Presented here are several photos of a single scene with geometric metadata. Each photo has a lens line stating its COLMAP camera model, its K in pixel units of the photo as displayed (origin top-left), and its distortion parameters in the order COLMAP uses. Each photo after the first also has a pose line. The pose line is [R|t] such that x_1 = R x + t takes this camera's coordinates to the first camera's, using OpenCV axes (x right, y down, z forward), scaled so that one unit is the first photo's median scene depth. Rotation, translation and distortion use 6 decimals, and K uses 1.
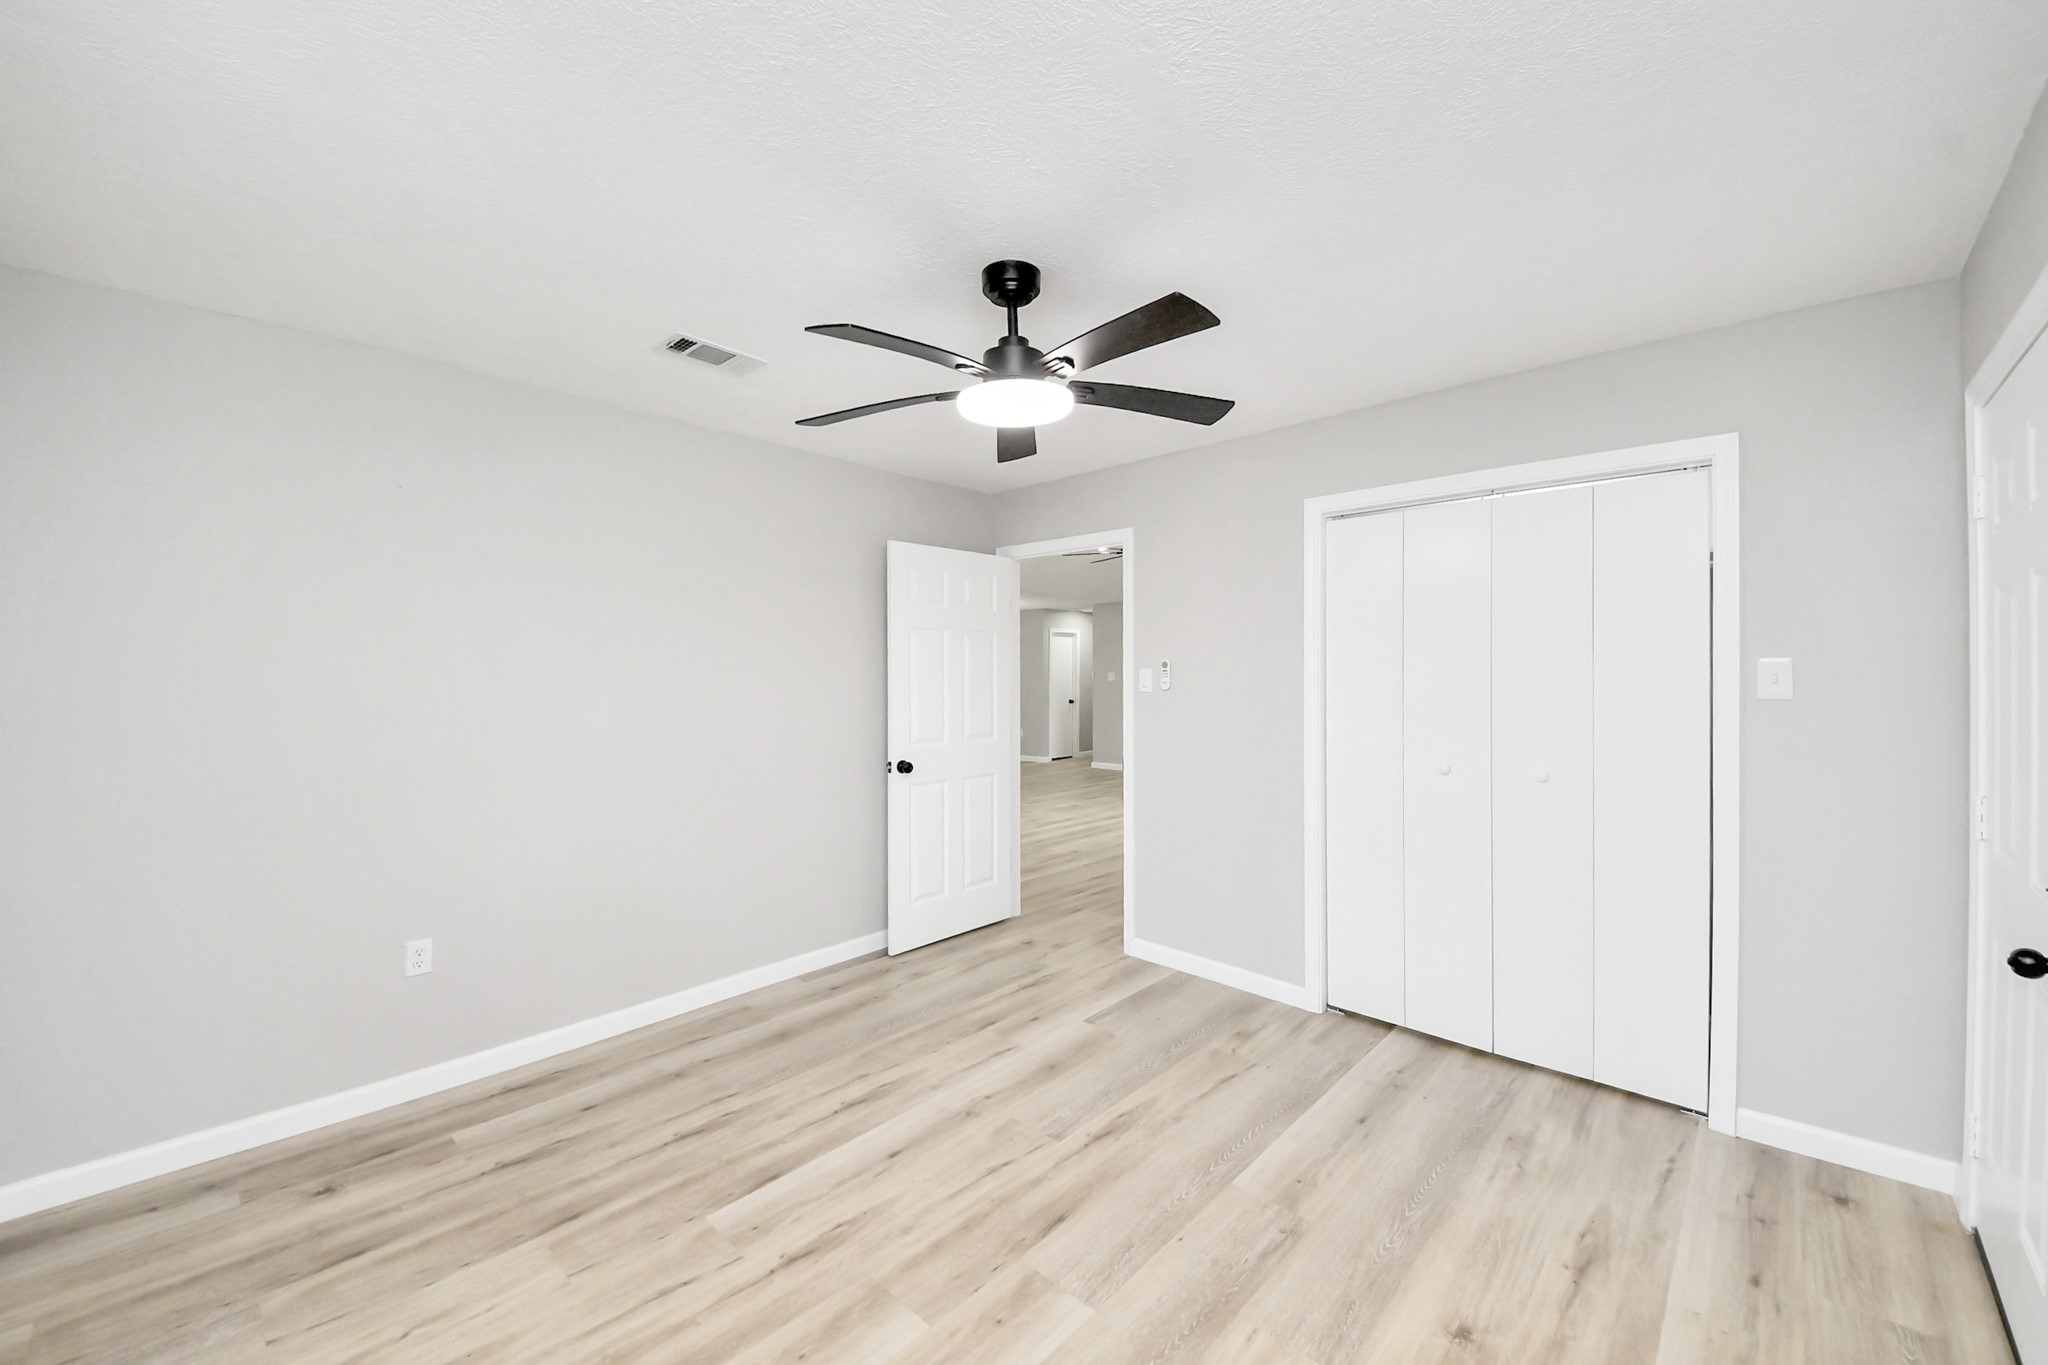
lens RADIAL K [[753.3, 0, 1020.4], [0, 753.3, 691.6], [0, 0, 1]] dist [0.020983, -0.014614]
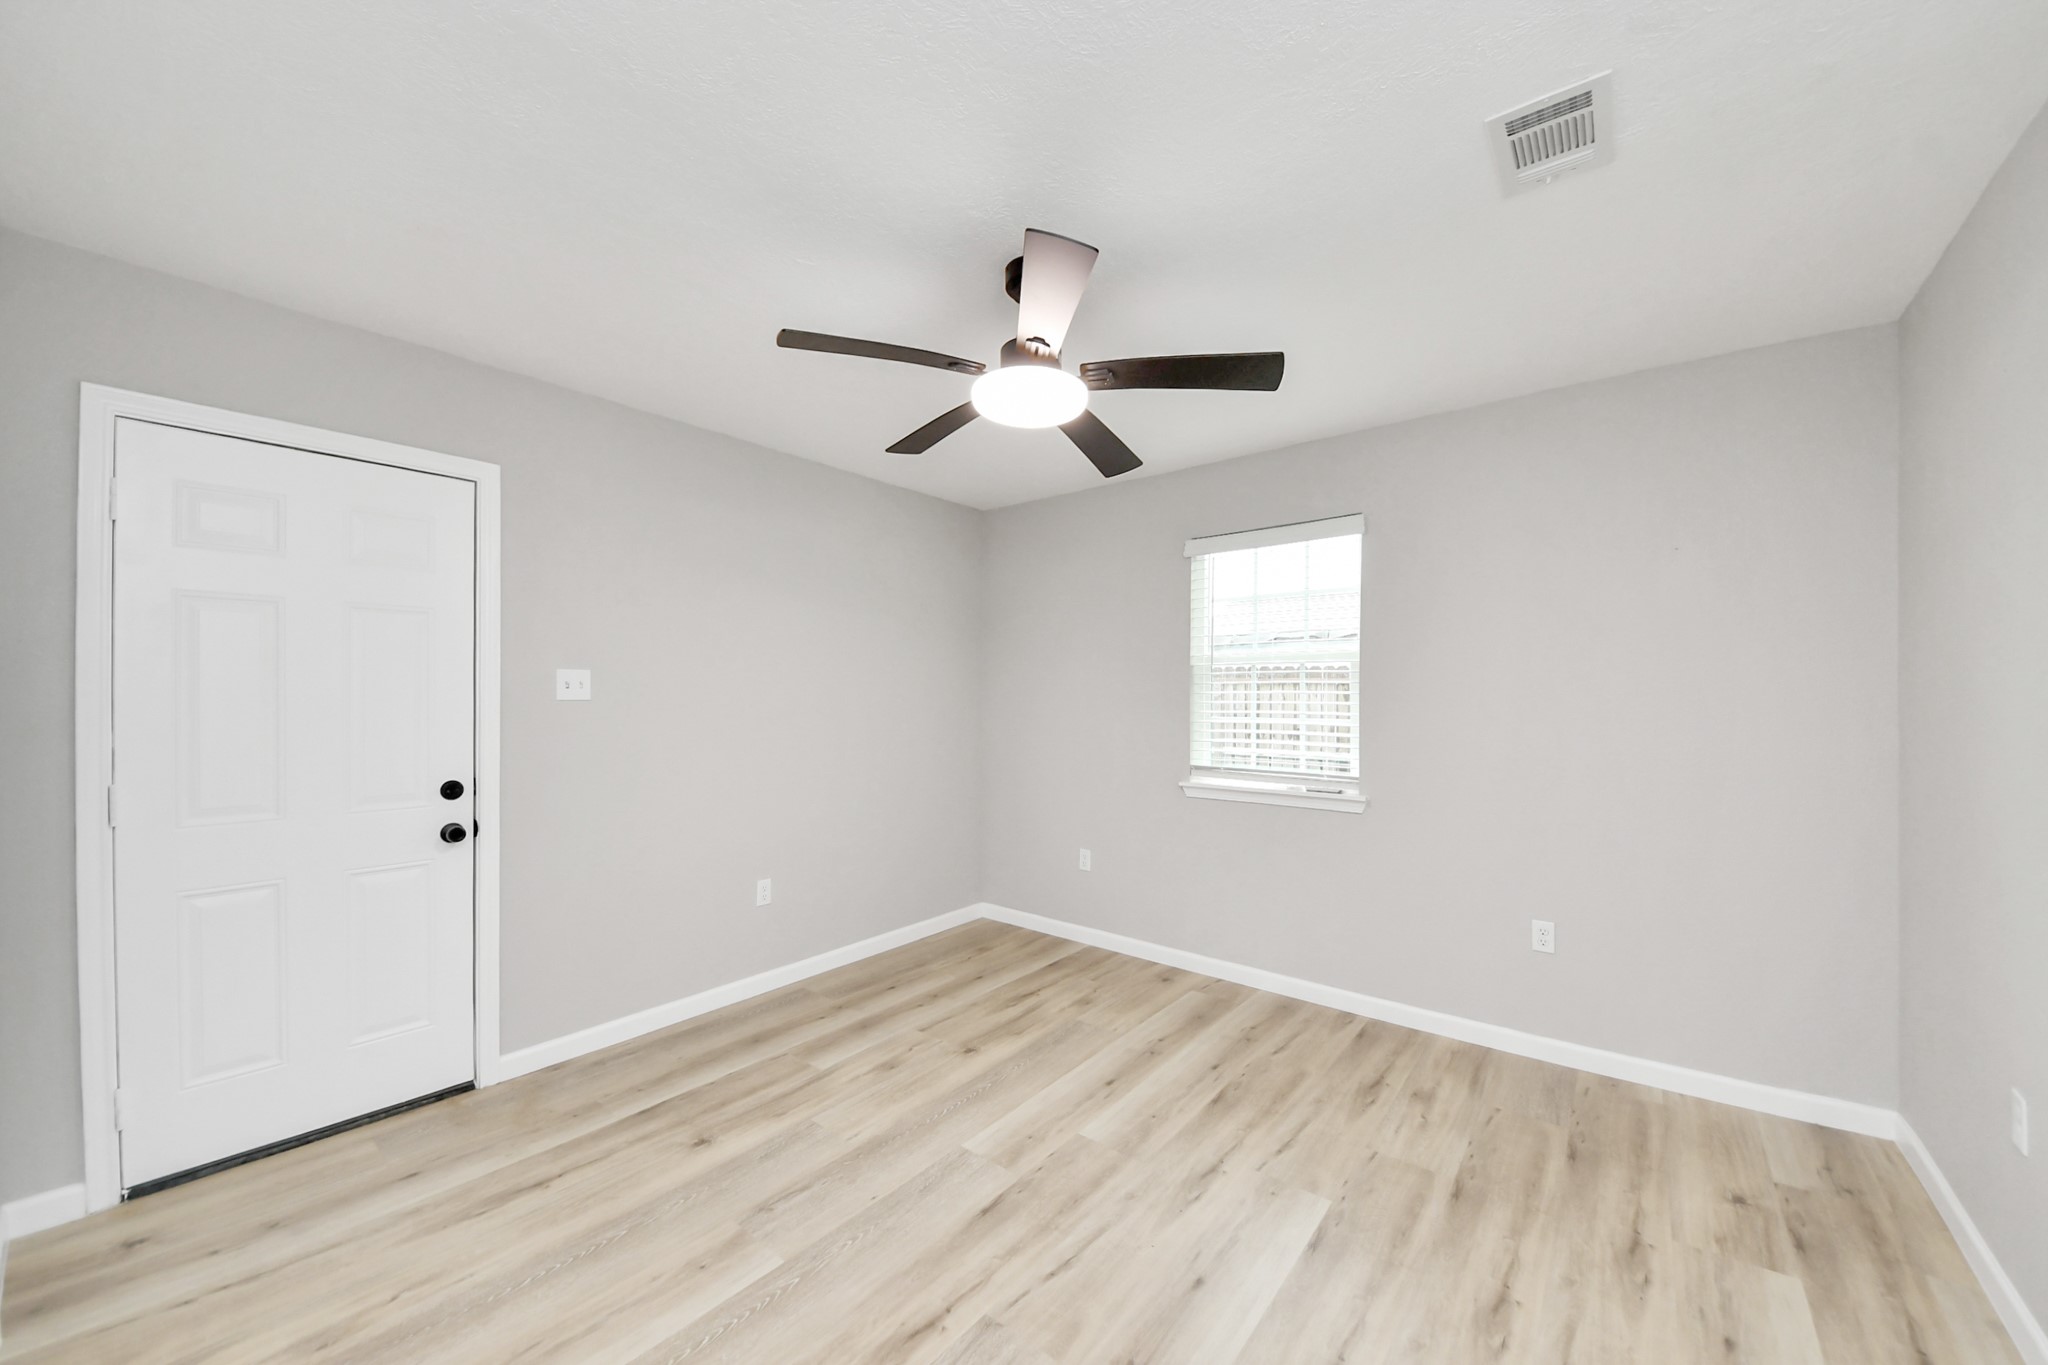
lens RADIAL K [[753.3, 0, 1020.4], [0, 753.3, 691.6], [0, 0, 1]] dist [0.020983, -0.014614]
pose [[-0.996014, 0.000803, -0.089195, 0.094046], [0.000299, 0.999984, 0.005662, -0.001129], [0.089199, 0.005613, -0.995998, 1.971040]]
